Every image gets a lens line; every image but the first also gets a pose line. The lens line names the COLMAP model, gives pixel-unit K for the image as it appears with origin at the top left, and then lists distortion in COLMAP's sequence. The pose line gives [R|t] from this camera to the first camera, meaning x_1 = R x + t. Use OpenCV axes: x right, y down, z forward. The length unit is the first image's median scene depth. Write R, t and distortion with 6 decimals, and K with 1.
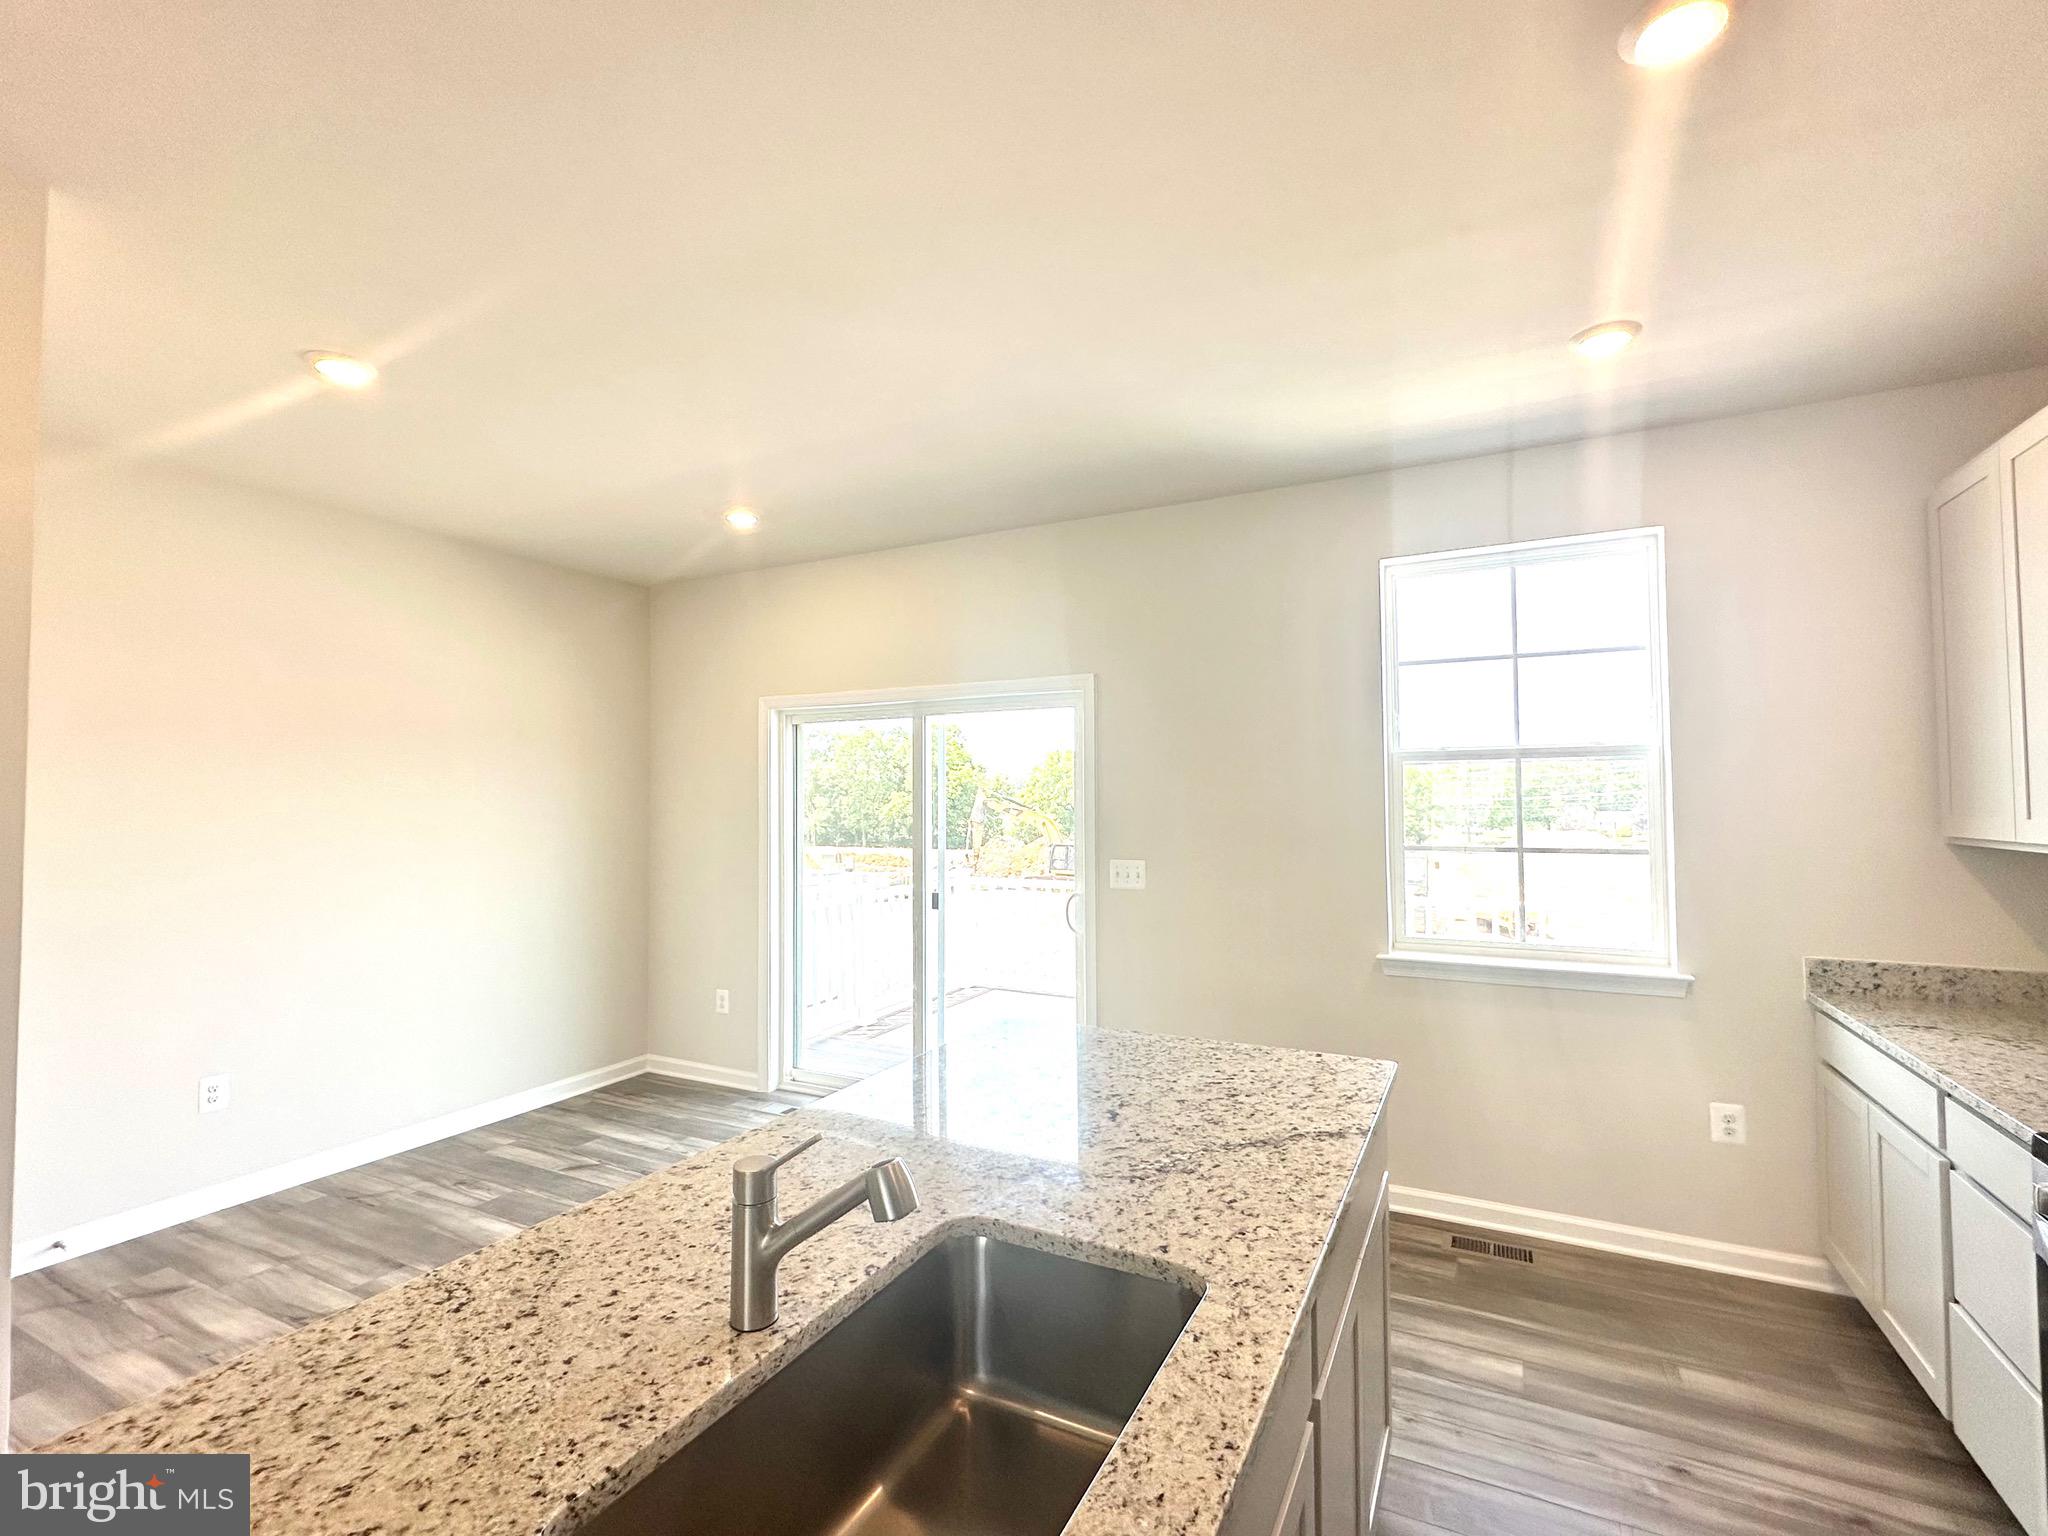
lens RADIAL K [[923.4, 0, 1024.0], [0, 923.4, 768.0], [0, 0, 1]] dist [-0.000212, -0.000134]
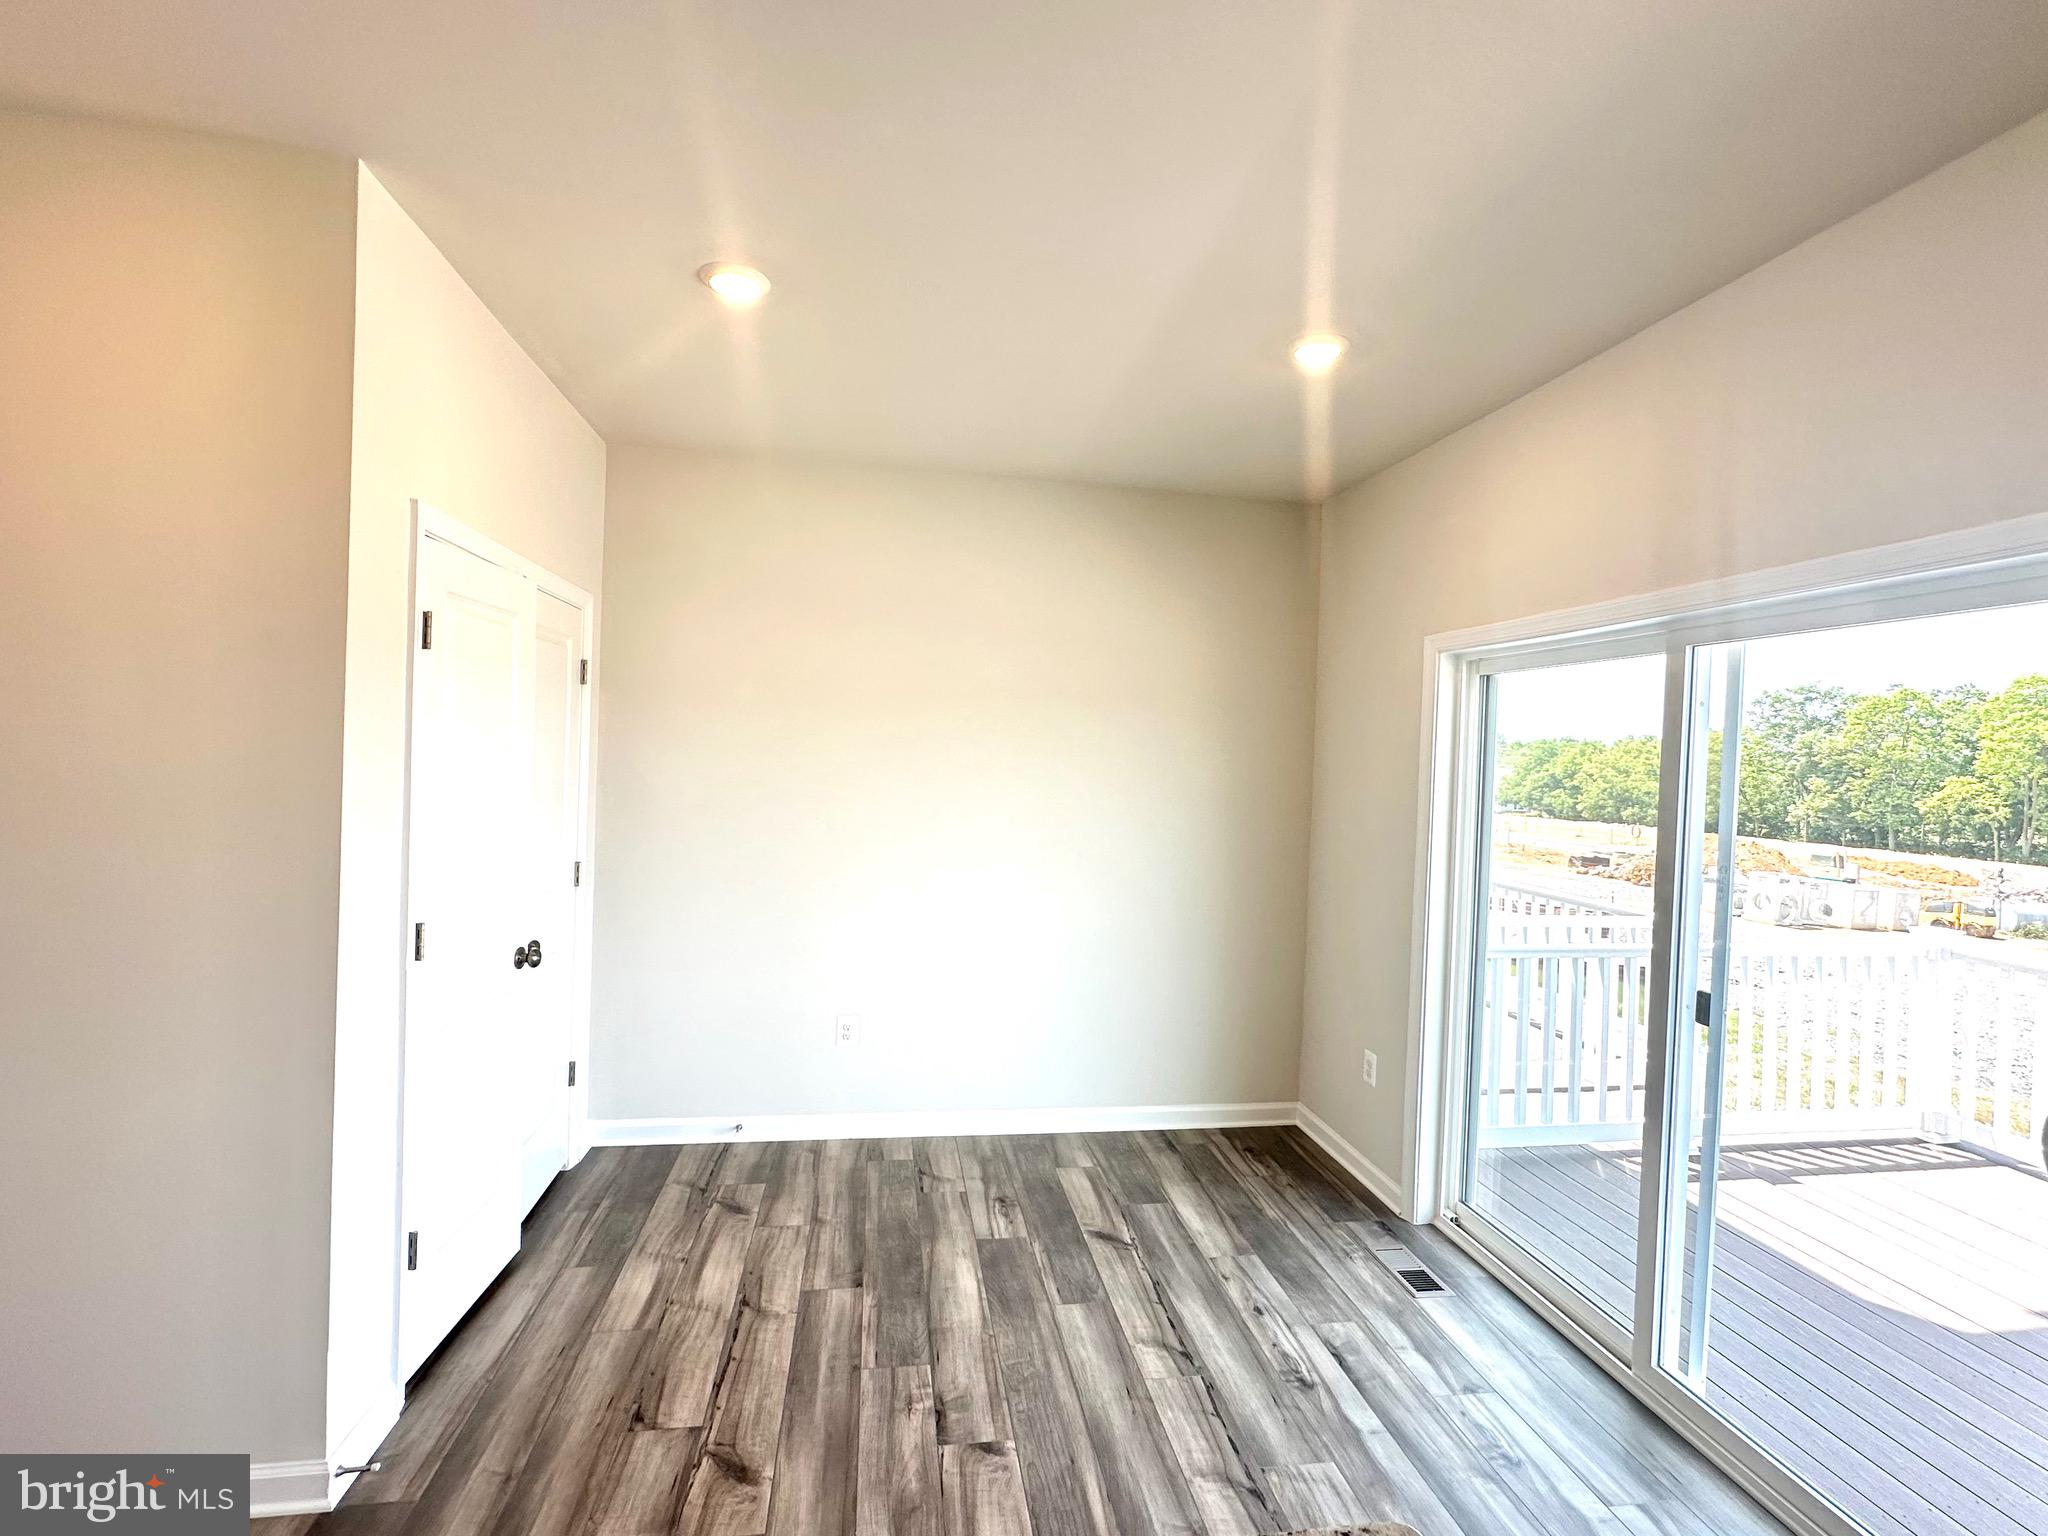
lens RADIAL K [[923.4, 0, 1024.0], [0, 923.4, 768.0], [0, 0, 1]] dist [-0.000212, -0.000134]
pose [[0.592554, 0.040197, -0.804527, 0.087904], [-0.012318, 0.999090, 0.040845, -0.005980], [0.805437, -0.014293, 0.592509, 0.395143]]
